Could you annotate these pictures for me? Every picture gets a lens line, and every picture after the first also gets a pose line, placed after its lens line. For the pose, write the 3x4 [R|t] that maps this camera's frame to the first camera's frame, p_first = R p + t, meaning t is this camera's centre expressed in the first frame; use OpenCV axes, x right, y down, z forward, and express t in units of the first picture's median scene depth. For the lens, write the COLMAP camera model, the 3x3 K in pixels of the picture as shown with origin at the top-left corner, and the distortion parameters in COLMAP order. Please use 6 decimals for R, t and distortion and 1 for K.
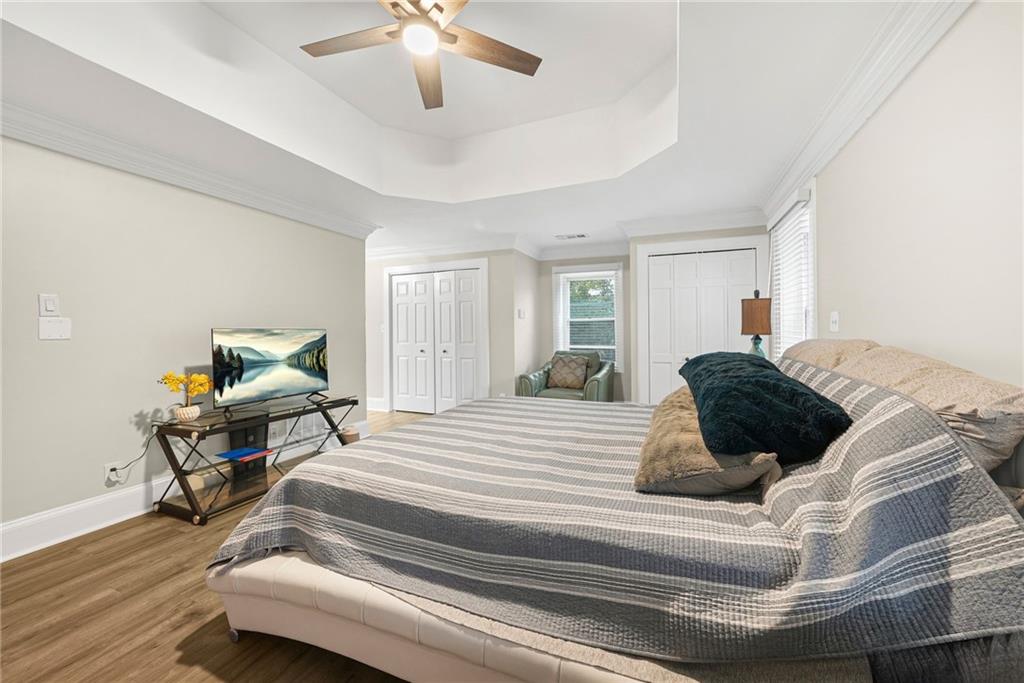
lens RADIAL K [[390.0, 0, 512.5], [0, 390.0, 333.5], [0, 0, 1]] dist [-0.014180, 0.000029]
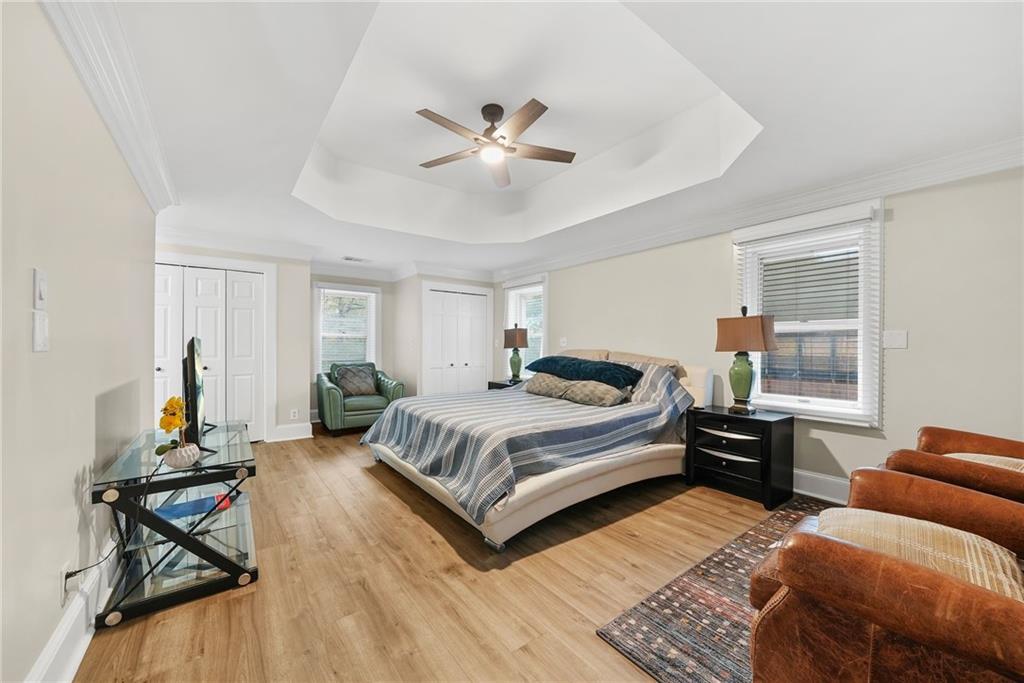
lens RADIAL K [[383.6, 0, 516.5], [0, 383.6, 344.9], [0, 0, 1]] dist [-0.012448, 0.000155]
pose [[0.502725, 0.010774, 0.864379, -1.217373], [-0.003757, 0.999940, -0.010279, 0.008954], [-0.864438, 0.001920, 0.502735, 0.125410]]
